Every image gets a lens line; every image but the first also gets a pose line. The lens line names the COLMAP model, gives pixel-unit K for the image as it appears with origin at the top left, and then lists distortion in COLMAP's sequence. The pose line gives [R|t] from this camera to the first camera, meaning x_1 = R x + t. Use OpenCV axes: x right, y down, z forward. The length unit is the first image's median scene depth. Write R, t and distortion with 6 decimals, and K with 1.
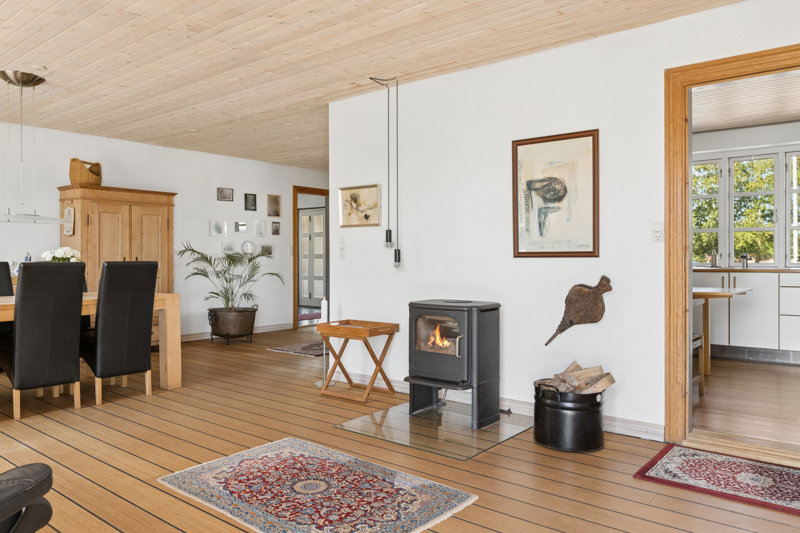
lens RADIAL K [[588.3, 0, 399.1], [0, 588.3, 265.5], [0, 0, 1]] dist [0.004879, 0.005120]
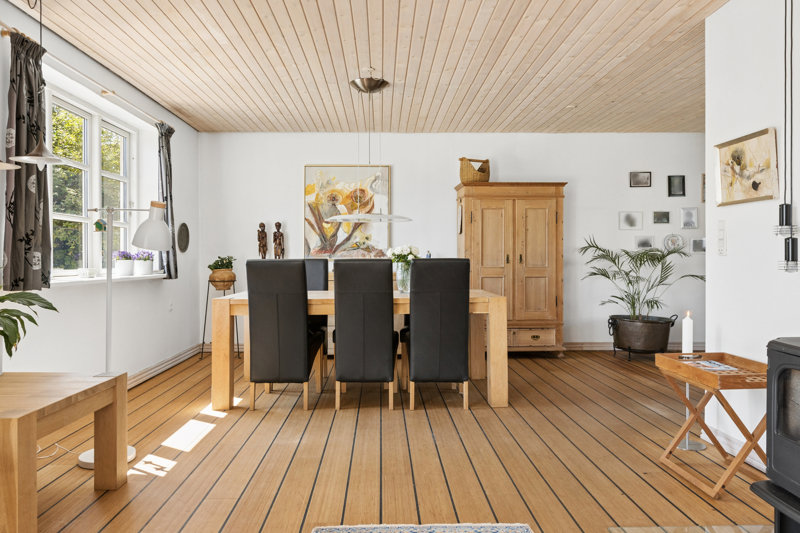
lens RADIAL K [[568.8, 0, 399.4], [0, 568.8, 260.5], [0, 0, 1]] dist [0.028379, -0.003776]
pose [[0.652926, 0.004918, -0.757406, 0.123222], [-0.009814, 0.999950, -0.001967, -0.001281], [0.757358, 0.008717, 0.652941, 0.276239]]
